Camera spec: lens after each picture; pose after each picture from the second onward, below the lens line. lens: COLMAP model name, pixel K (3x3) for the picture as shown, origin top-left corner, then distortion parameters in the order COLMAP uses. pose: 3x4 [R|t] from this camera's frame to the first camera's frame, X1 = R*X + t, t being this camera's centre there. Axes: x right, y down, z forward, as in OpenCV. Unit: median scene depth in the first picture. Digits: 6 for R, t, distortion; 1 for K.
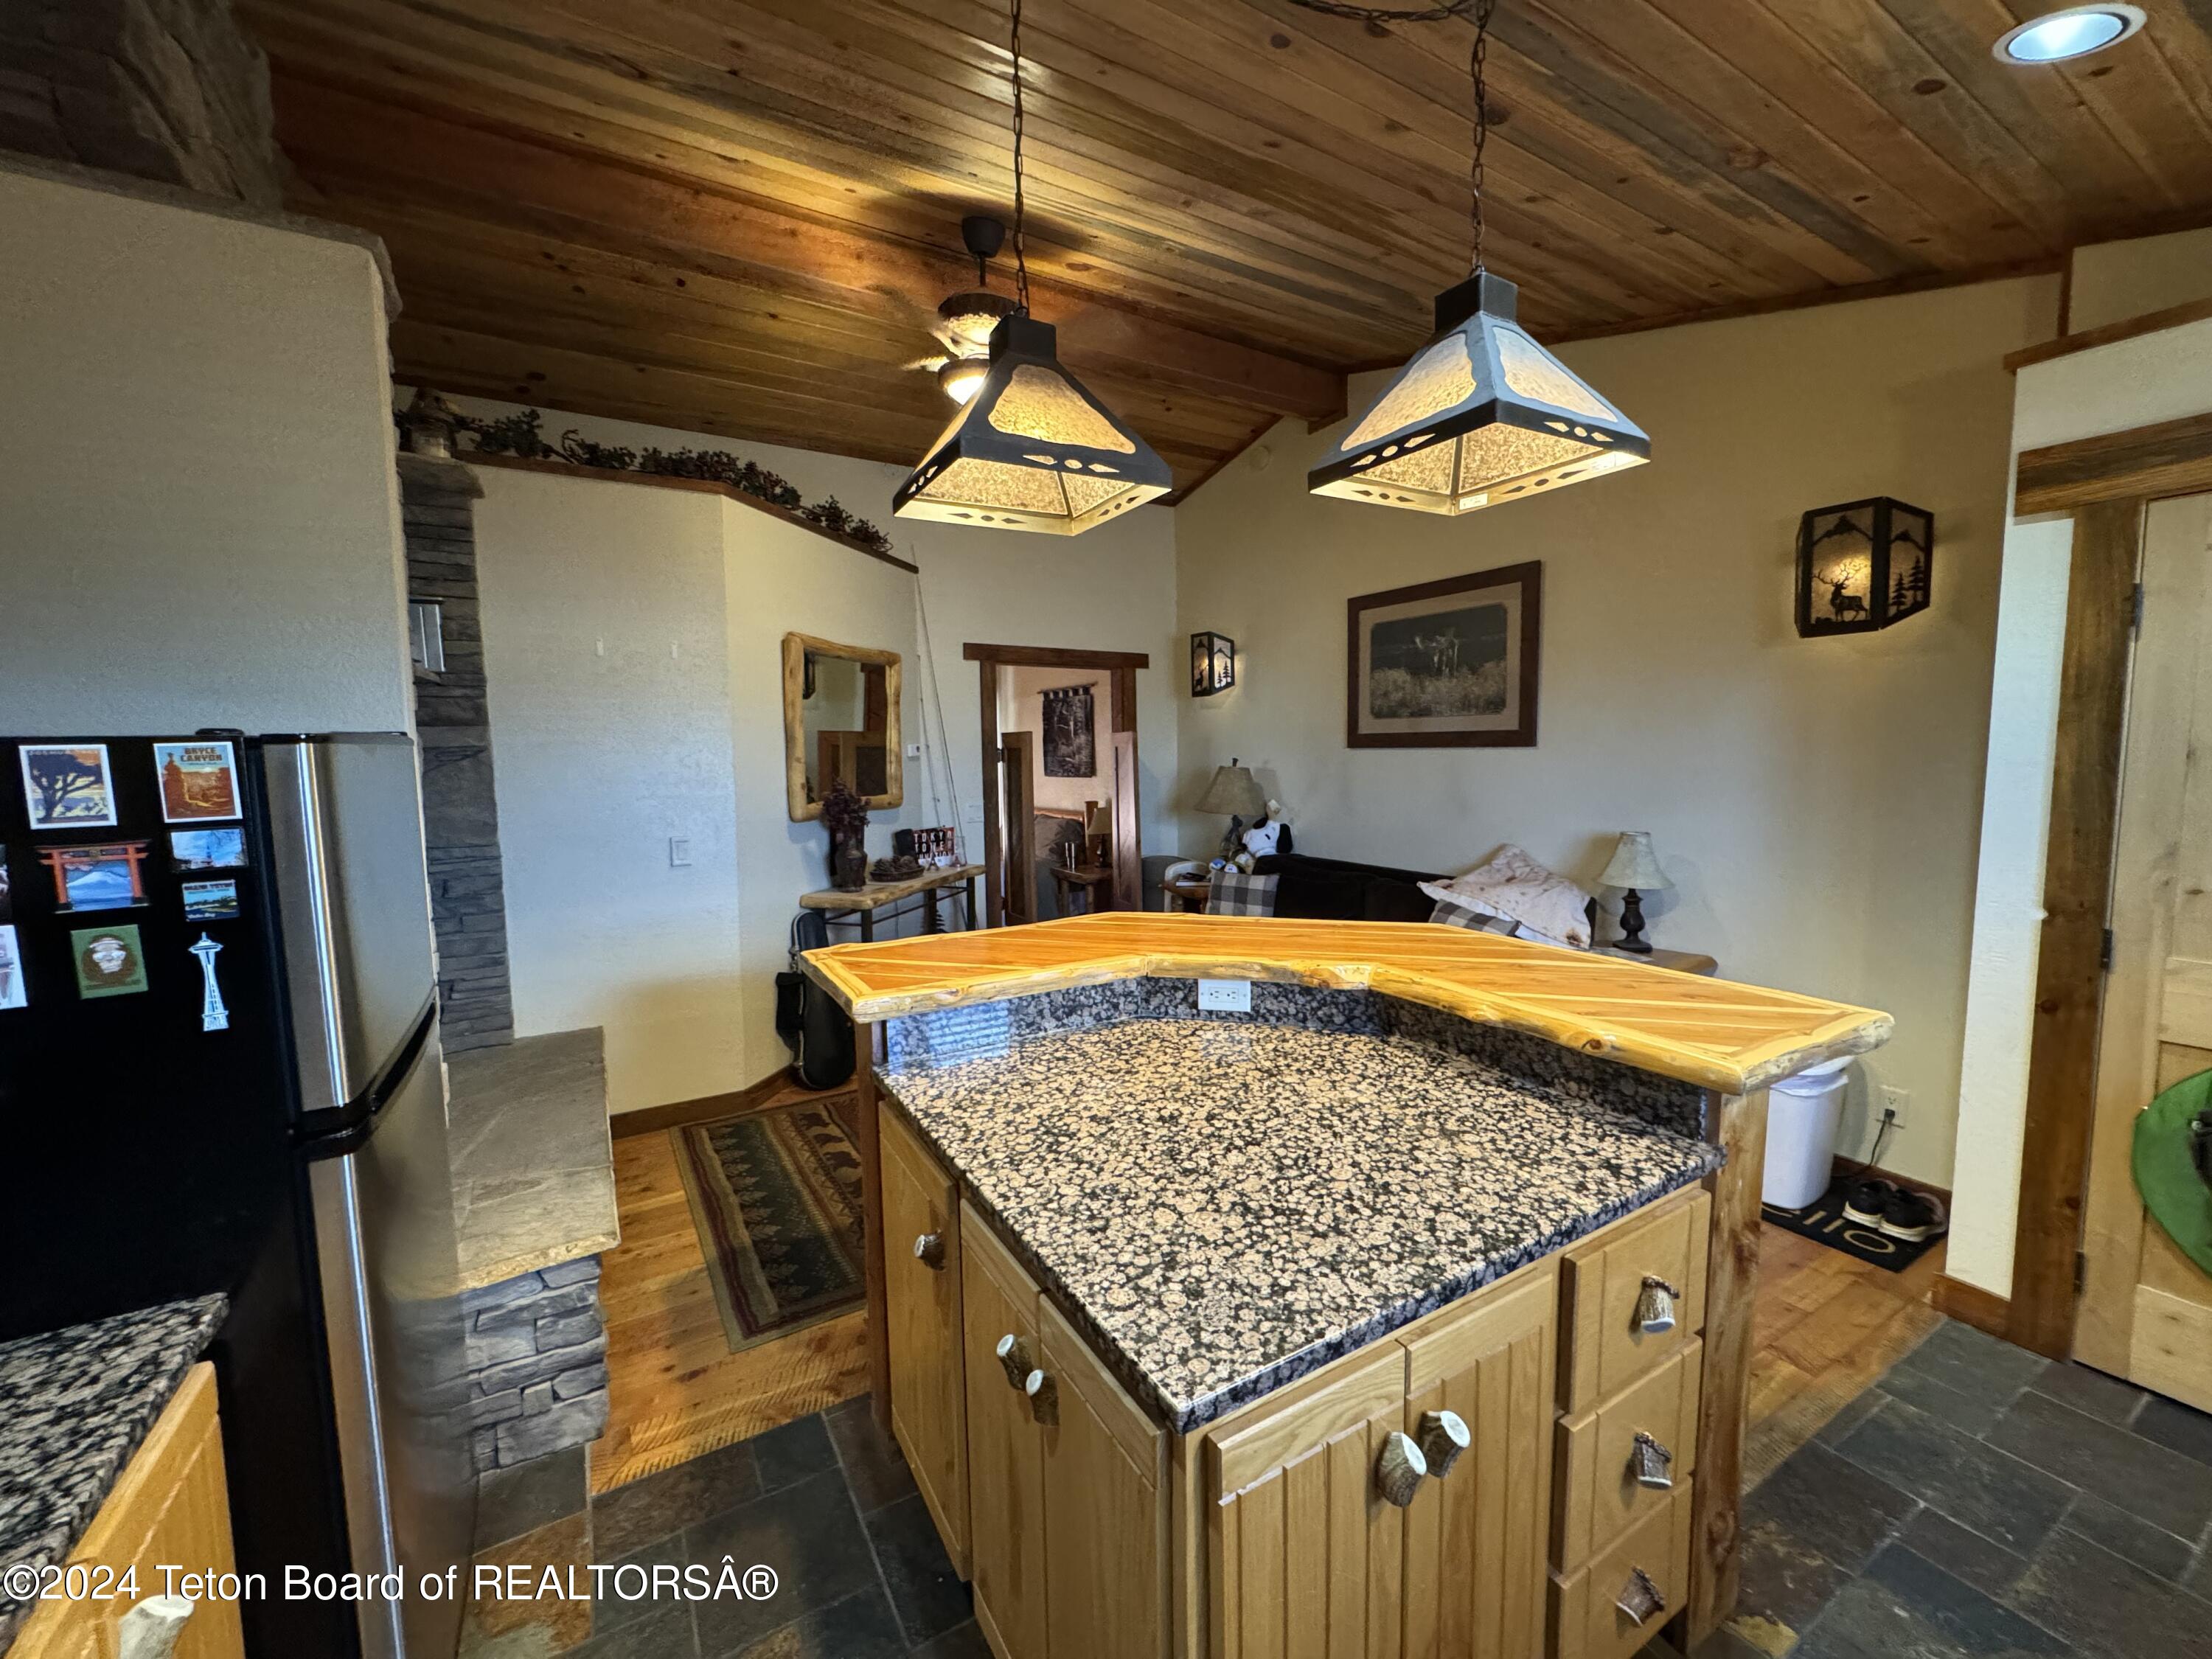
lens RADIAL K [[875.9, 0, 1116.1], [0, 875.9, 827.9], [0, 0, 1]] dist [-0.005791, 0.002529]
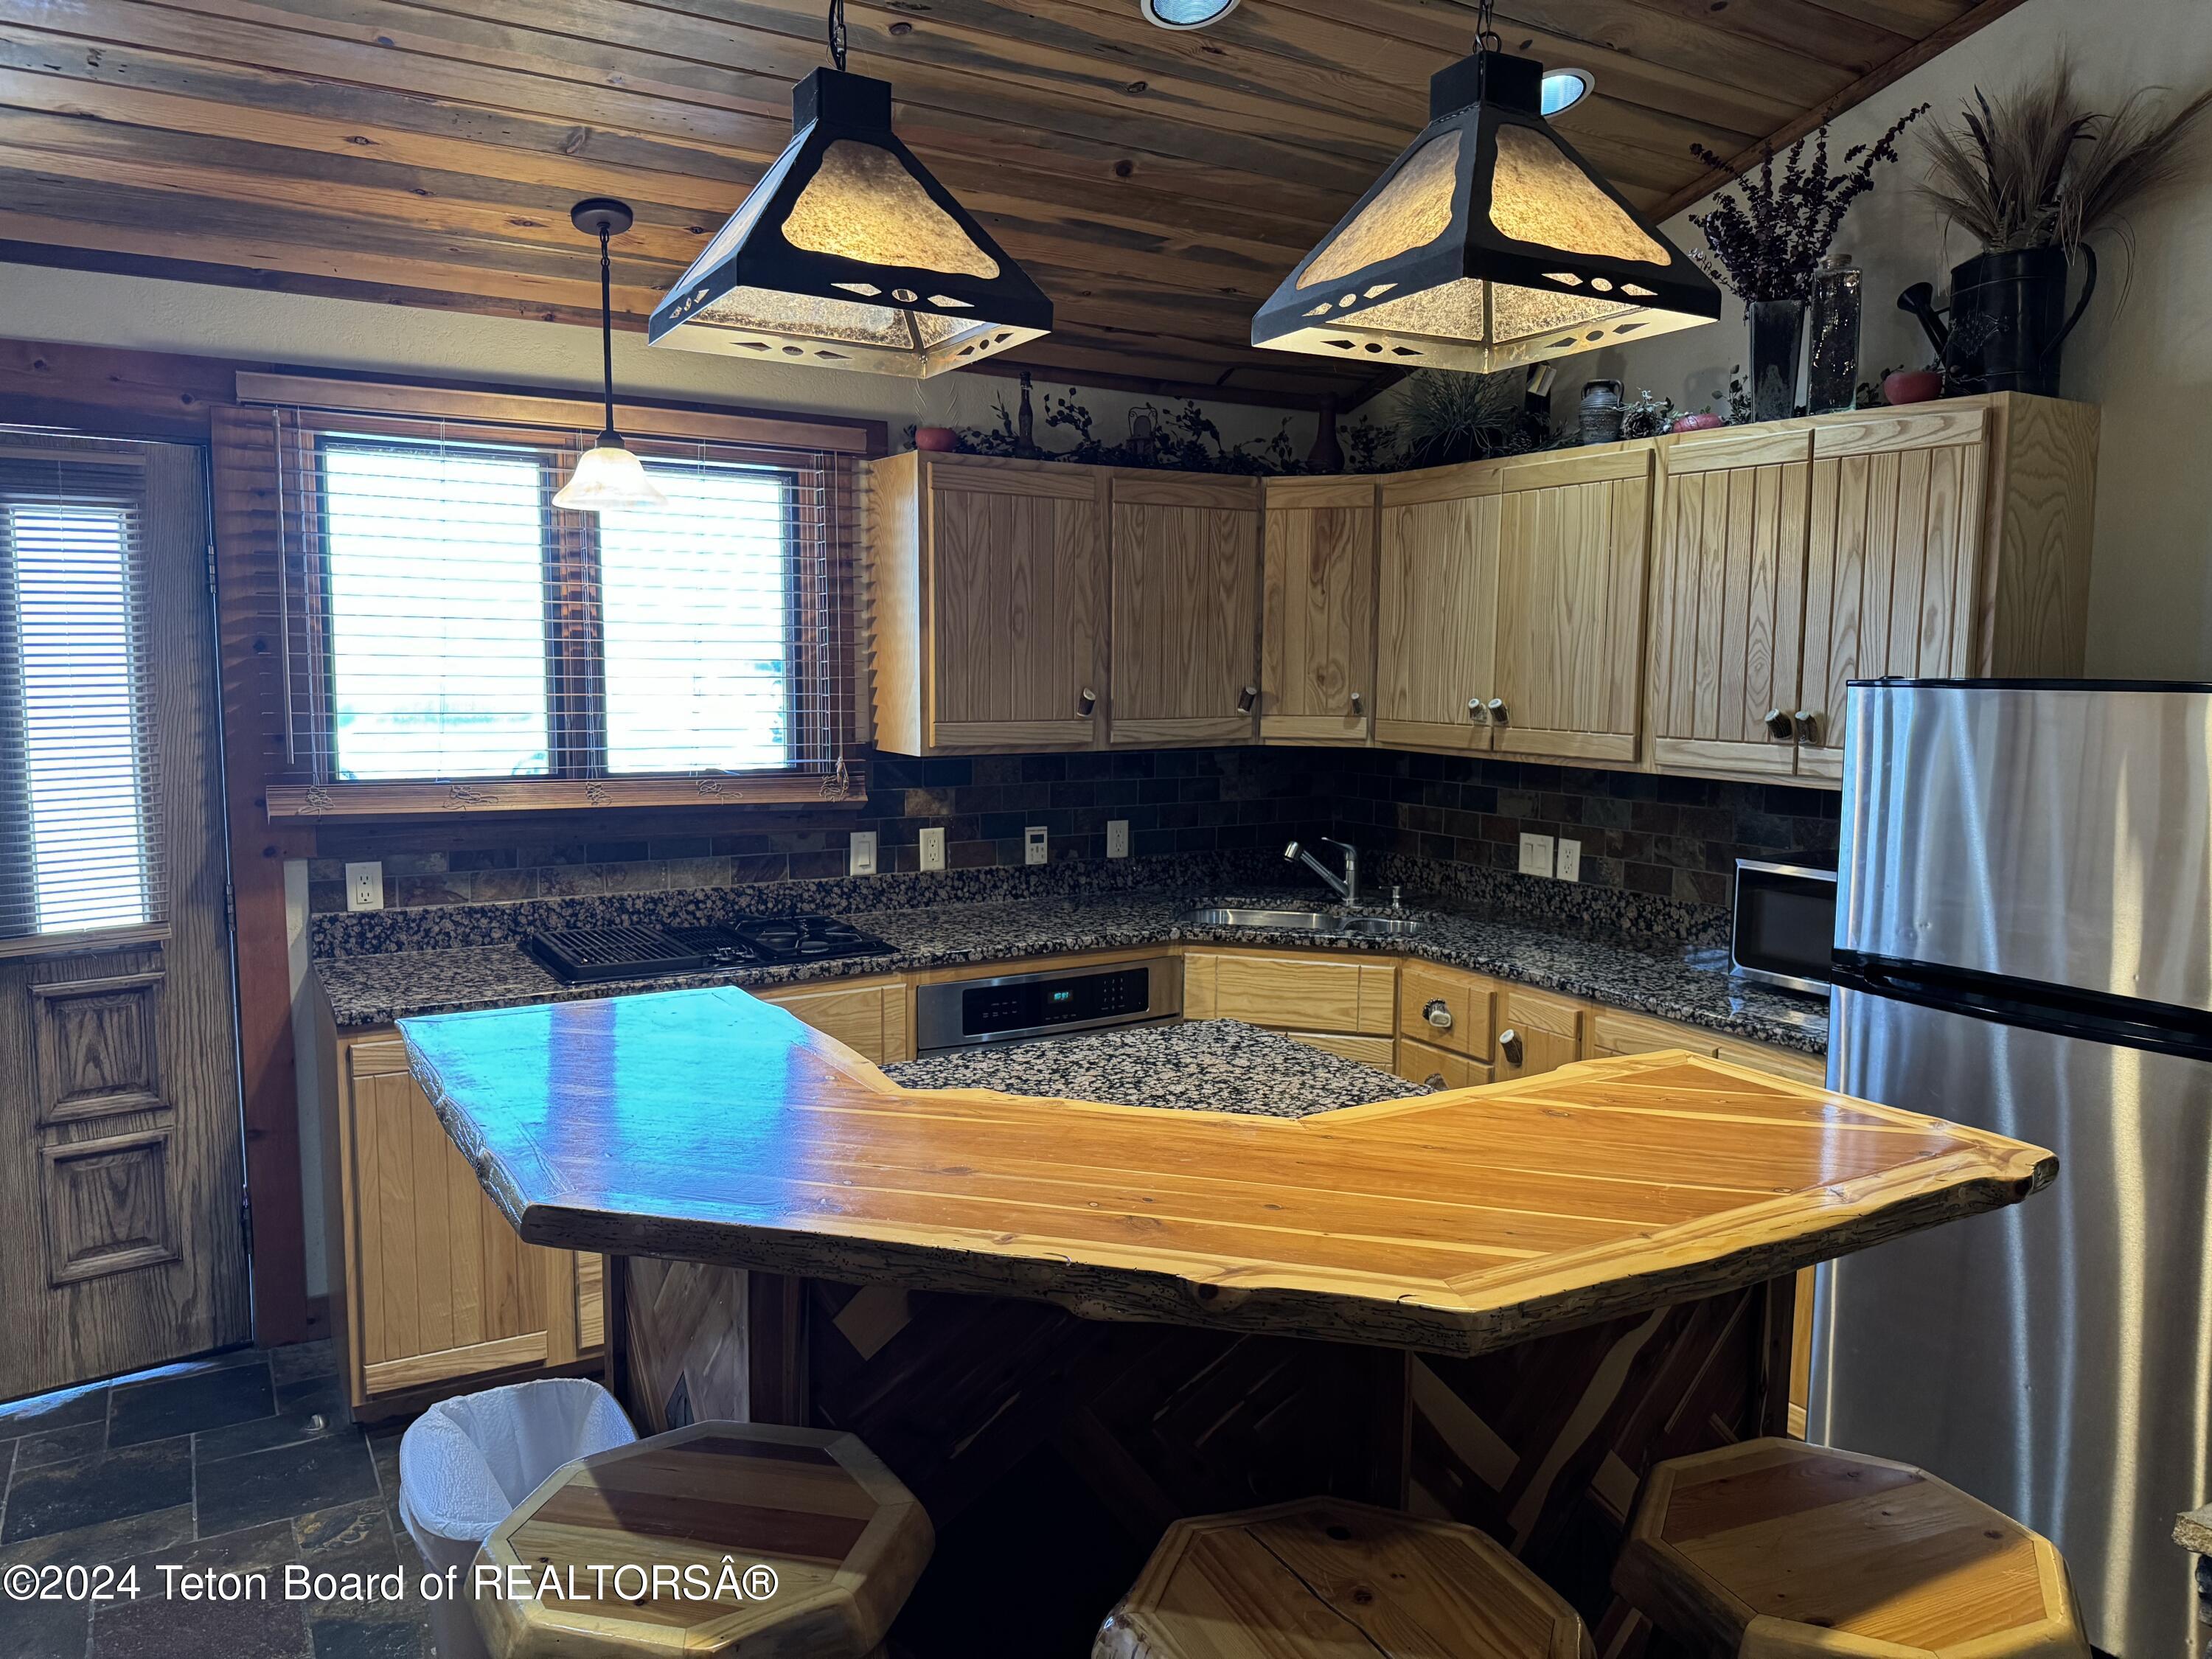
lens RADIAL K [[1532.1, 0, 1113.6], [0, 1532.1, 834.8], [0, 0, 1]] dist [0.051426, -0.057639]
pose [[-0.999961, 0.007195, -0.005085, 0.217357], [0.006007, 0.978974, 0.203897, -0.294838], [0.006445, 0.203858, -0.978979, 2.708362]]
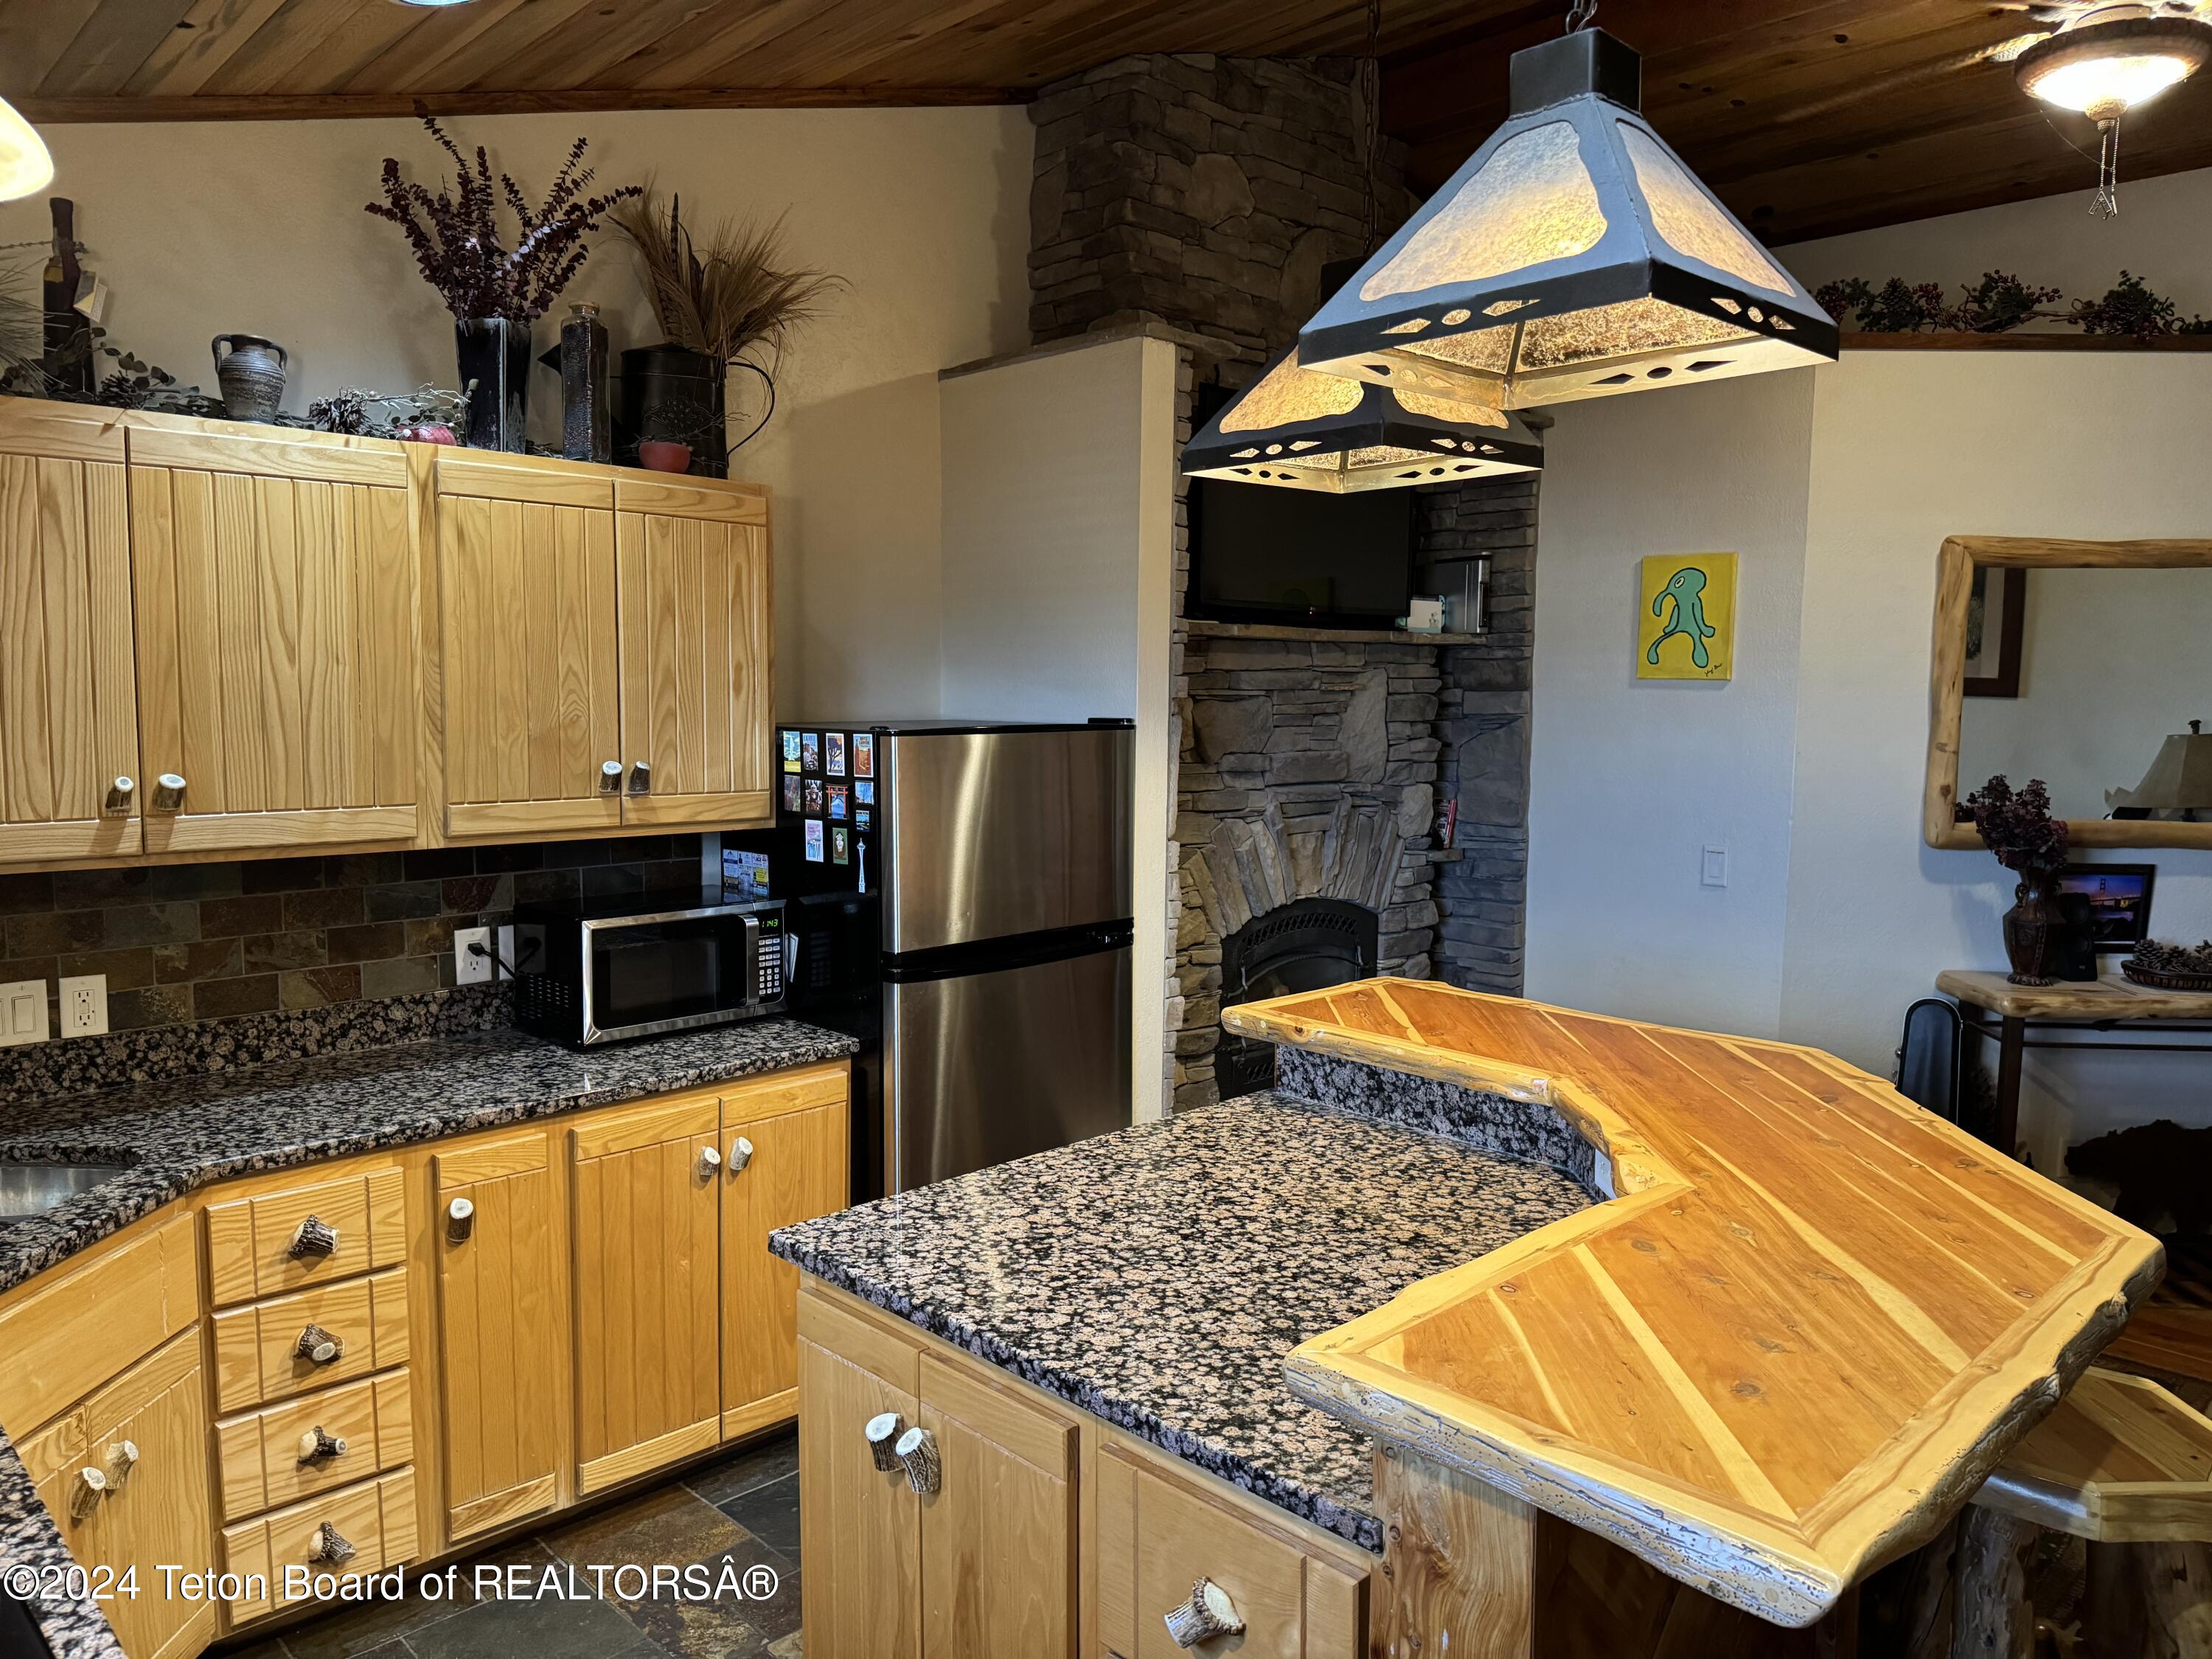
lens RADIAL K [[1532.1, 0, 1102.5], [0, 1532.1, 832.2], [0, 0, 1]] dist [0.051426, -0.057639]
pose [[0.228726, 0.110169, -0.967237, 1.598636], [-0.098292, 0.991112, 0.089645, -0.168644], [0.968516, 0.074567, 0.237522, 0.539442]]
